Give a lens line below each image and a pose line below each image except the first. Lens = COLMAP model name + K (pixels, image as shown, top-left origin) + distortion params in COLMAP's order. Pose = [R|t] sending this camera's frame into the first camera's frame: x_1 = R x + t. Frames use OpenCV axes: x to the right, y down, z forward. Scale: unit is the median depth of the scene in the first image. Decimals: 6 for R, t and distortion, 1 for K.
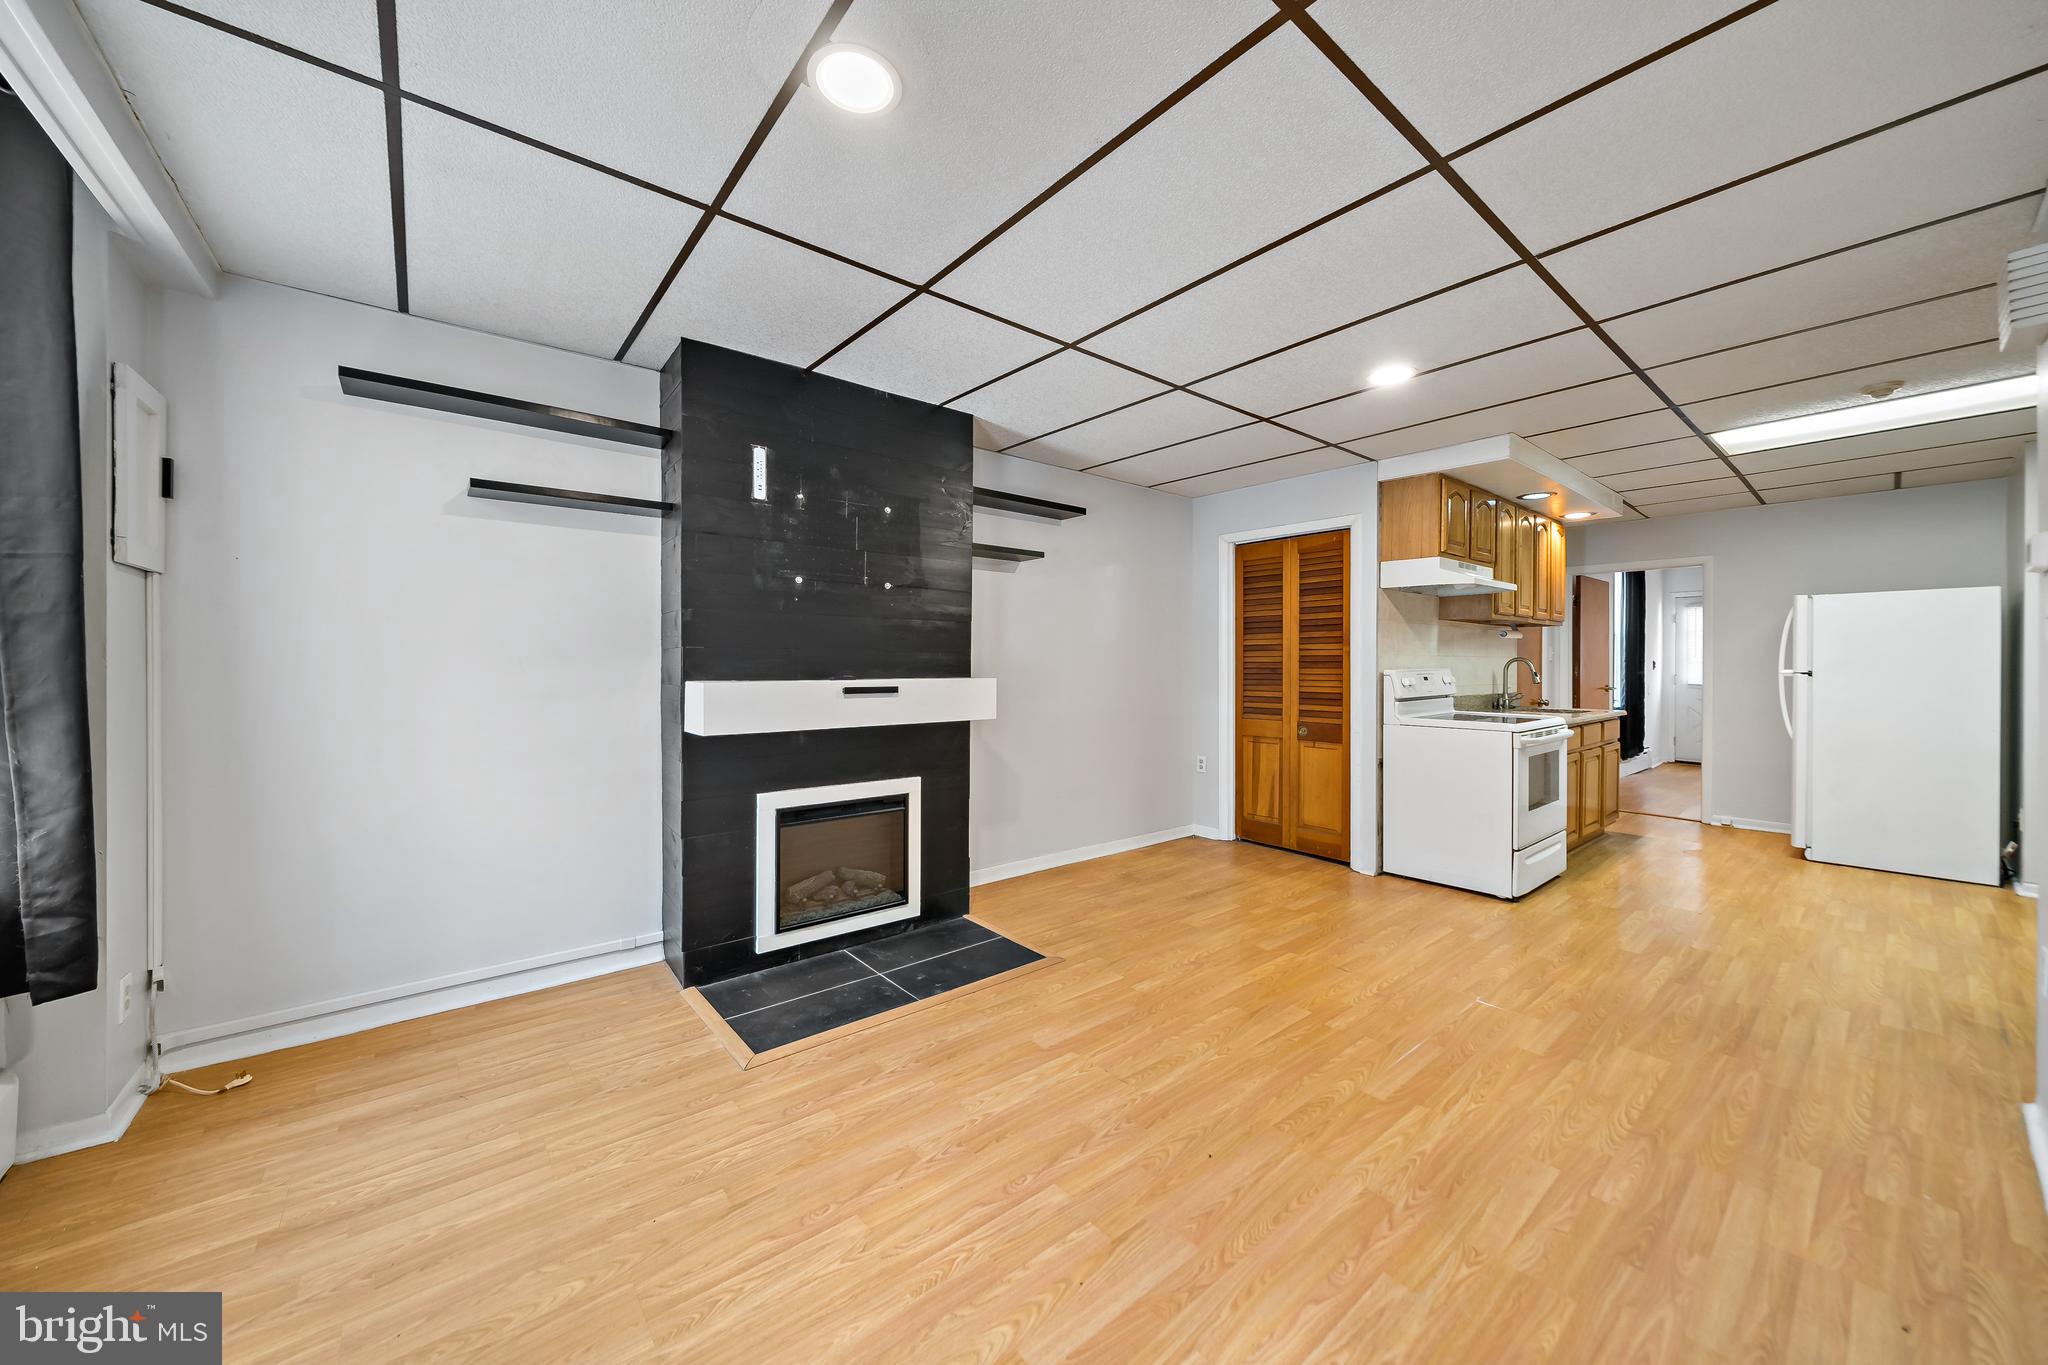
lens RADIAL K [[712.9, 0, 983.7], [0, 712.9, 669.0], [0, 0, 1]] dist [-0.002146, -0.000137]
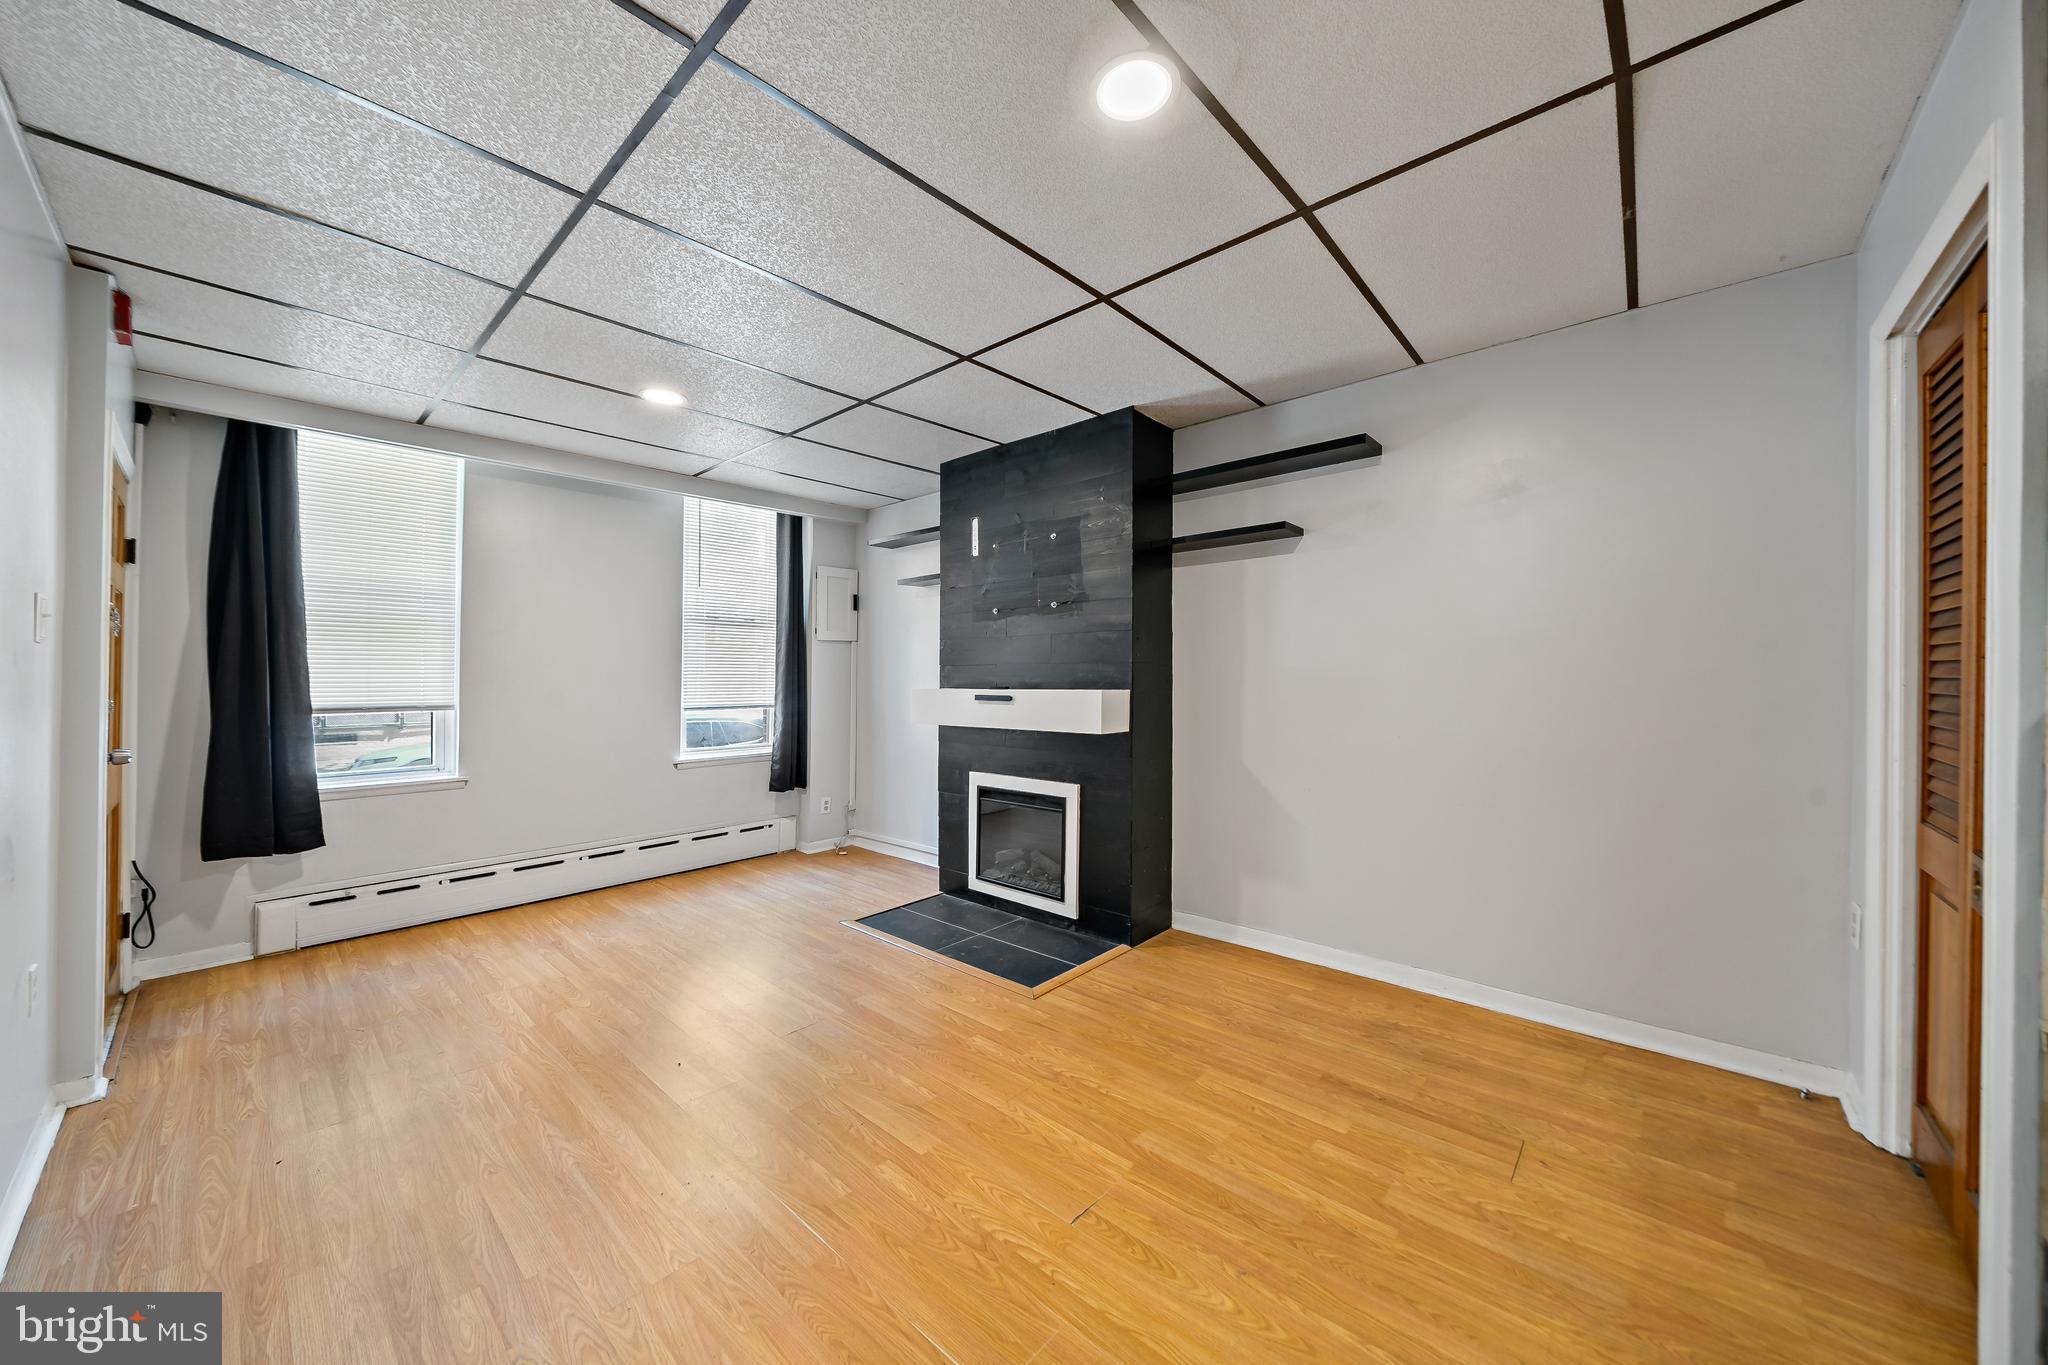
lens RADIAL K [[725.5, 0, 1051.6], [0, 725.5, 671.2], [0, 0, 1]] dist [-0.003548, -0.000383]
pose [[0.199057, -0.011675, -0.979918, 1.040349], [-0.001391, 0.999925, -0.012196, -0.000416], [0.979987, 0.003791, 0.199025, 0.840654]]
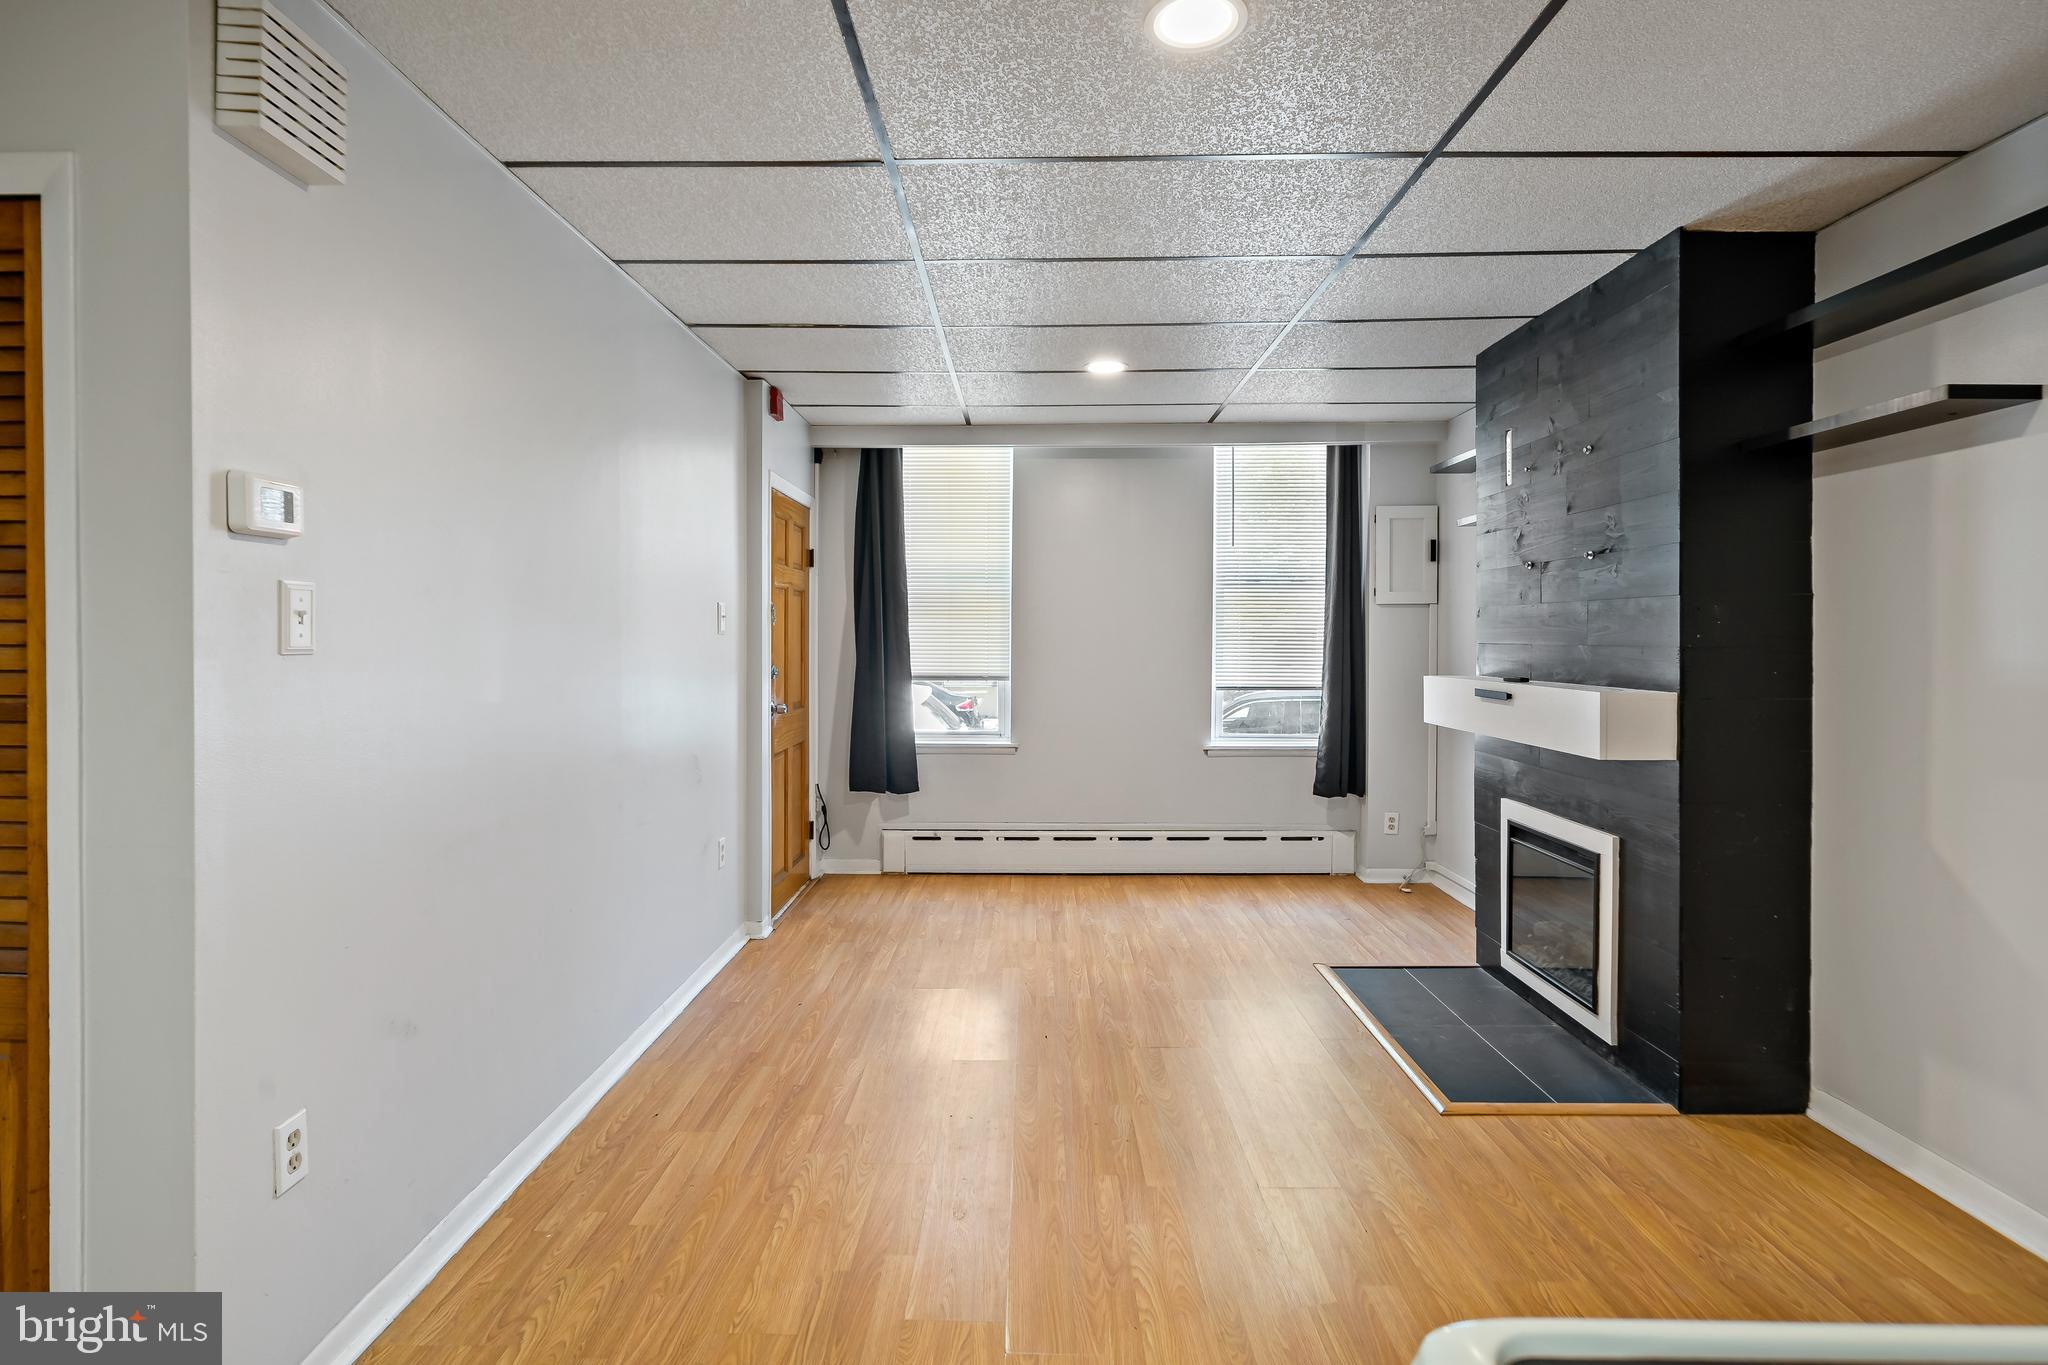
lens RADIAL K [[1043.5, 0, 1018.6], [0, 1043.5, 640.2], [0, 0, 1]] dist [0.004322, 0.000859]
pose [[-0.615018, -0.002785, -0.788508, 1.128545], [-0.010317, 0.999937, 0.004515, -0.032198], [0.788445, 0.010912, -0.615008, 1.290619]]
